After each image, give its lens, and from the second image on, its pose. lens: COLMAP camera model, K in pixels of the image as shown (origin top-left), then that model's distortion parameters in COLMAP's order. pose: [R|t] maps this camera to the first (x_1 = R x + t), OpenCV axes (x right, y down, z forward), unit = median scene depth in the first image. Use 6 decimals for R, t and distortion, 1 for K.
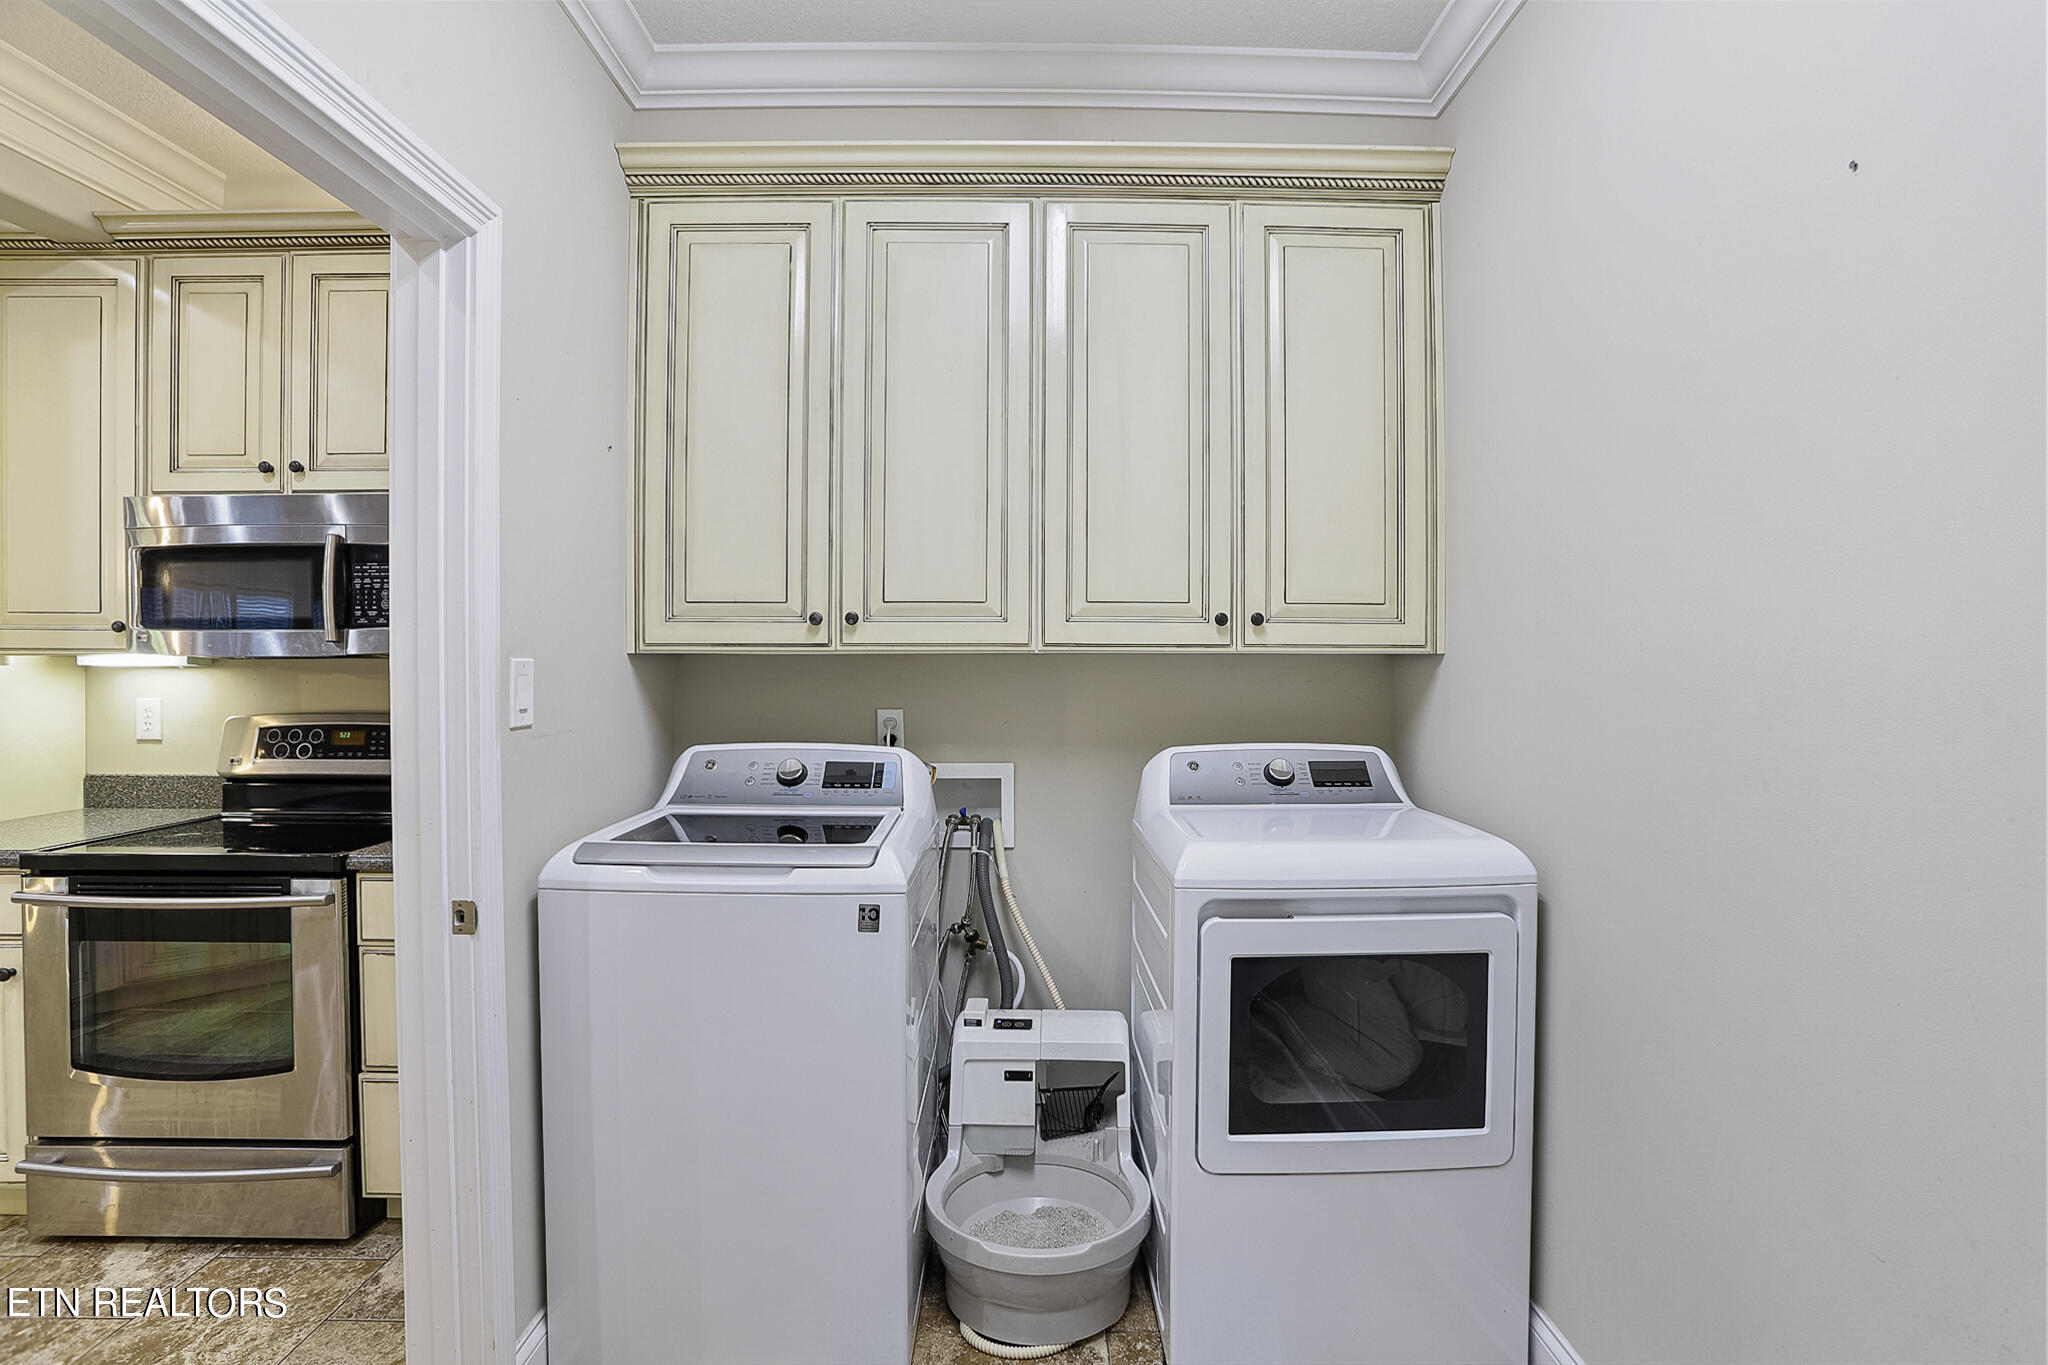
lens RADIAL K [[1000.6, 0, 1017.9], [0, 1000.6, 667.8], [0, 0, 1]] dist [-0.031423, 0.008434]
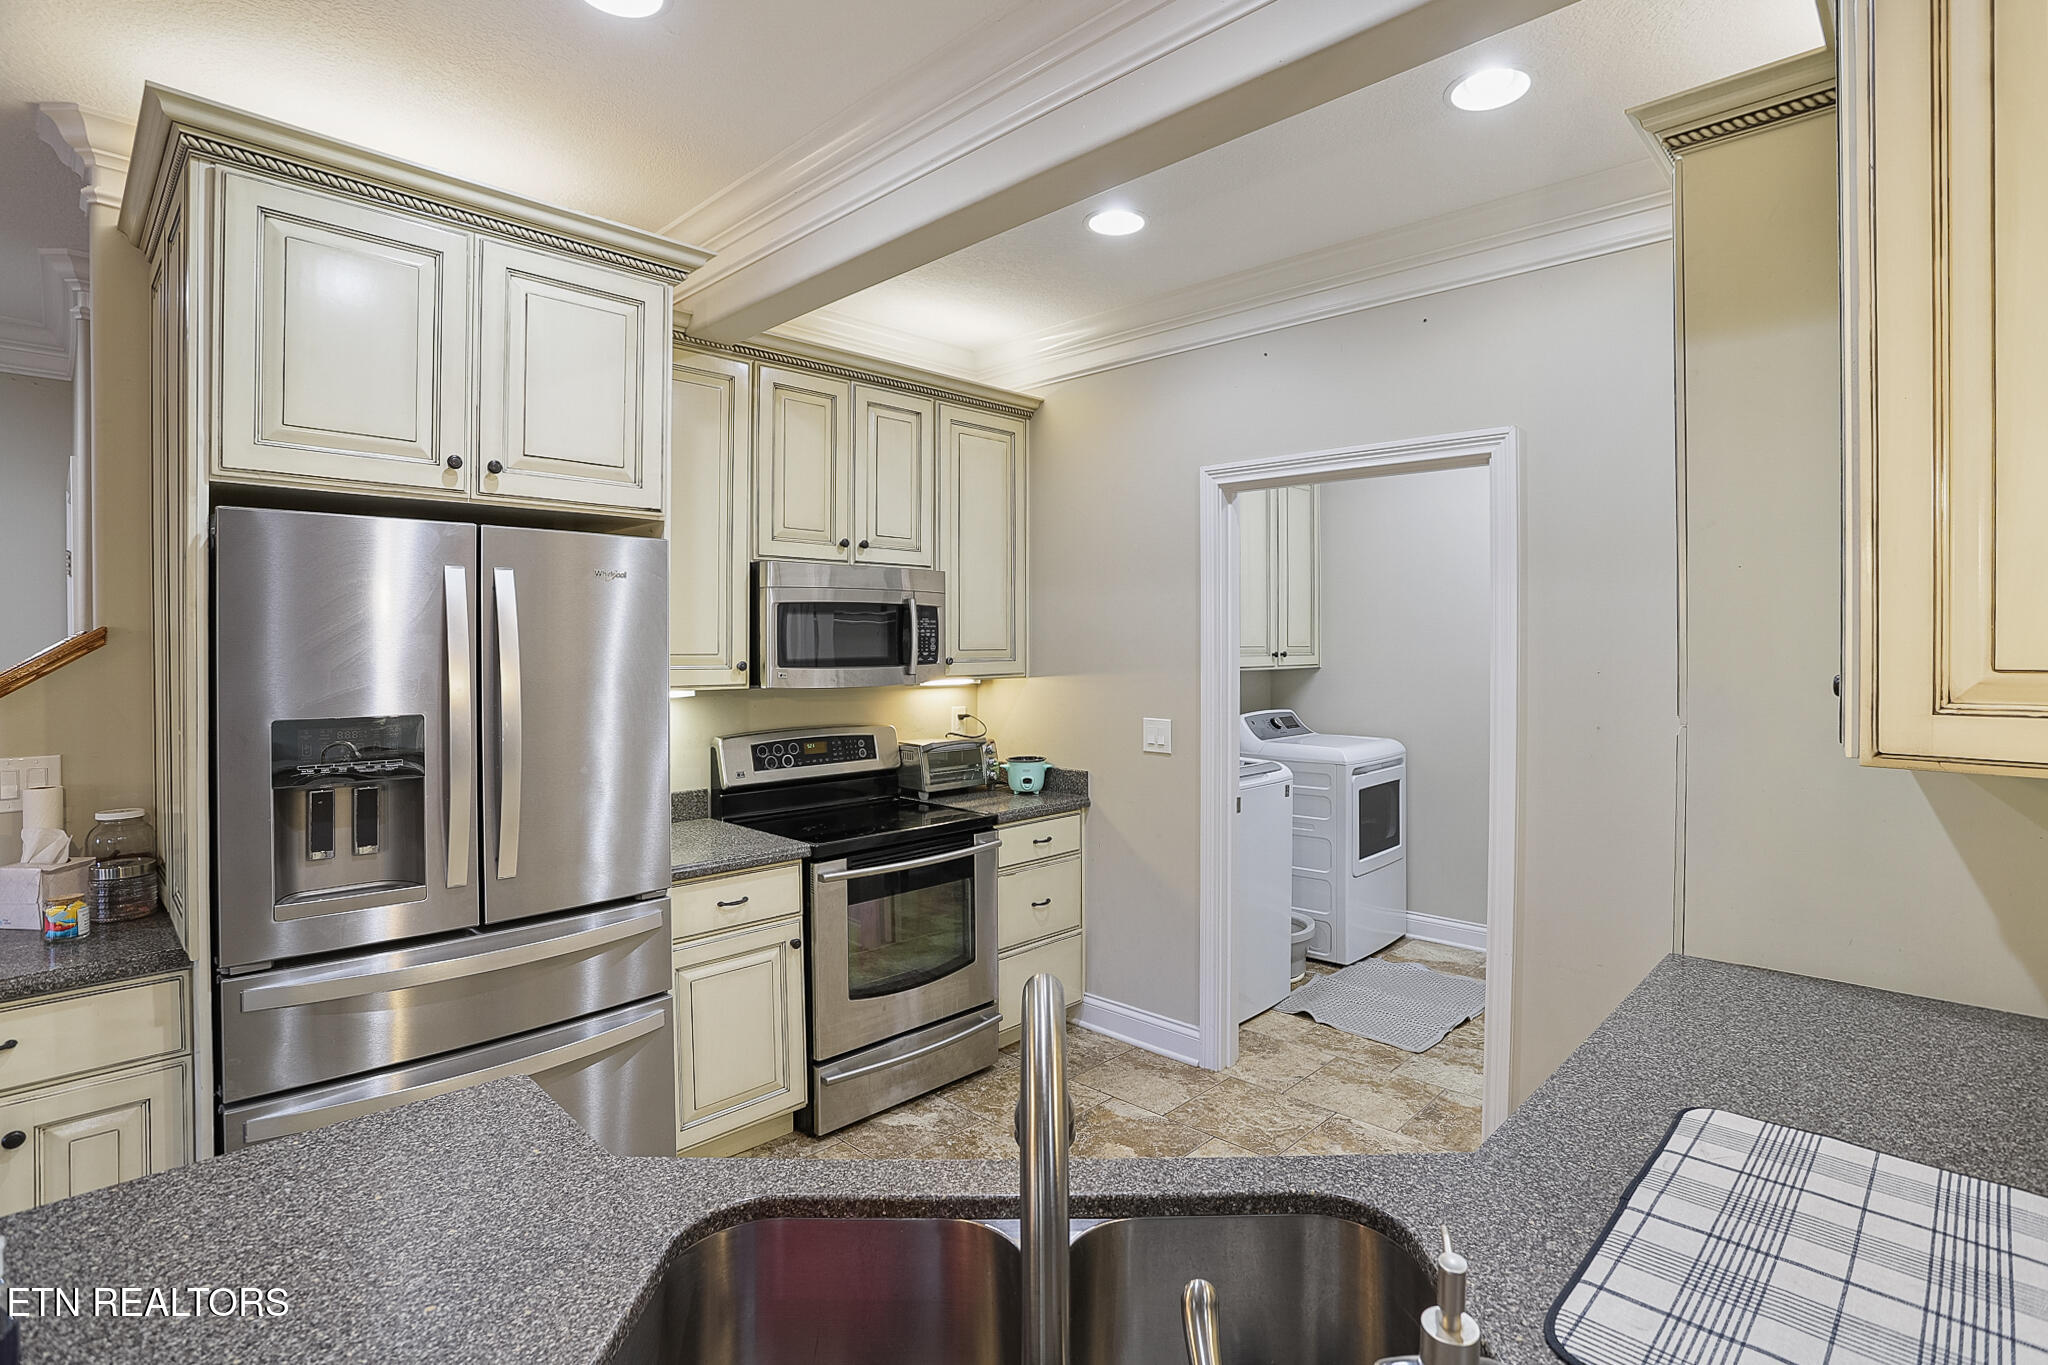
lens RADIAL K [[1000.6, 0, 1028.4], [0, 1000.6, 665.9], [0, 0, 1]] dist [-0.031423, 0.008434]
pose [[0.689696, -0.019523, 0.723835, -1.562755], [0.012568, 0.999809, 0.014992, -0.056344], [-0.723990, -0.001243, 0.689810, -0.104005]]
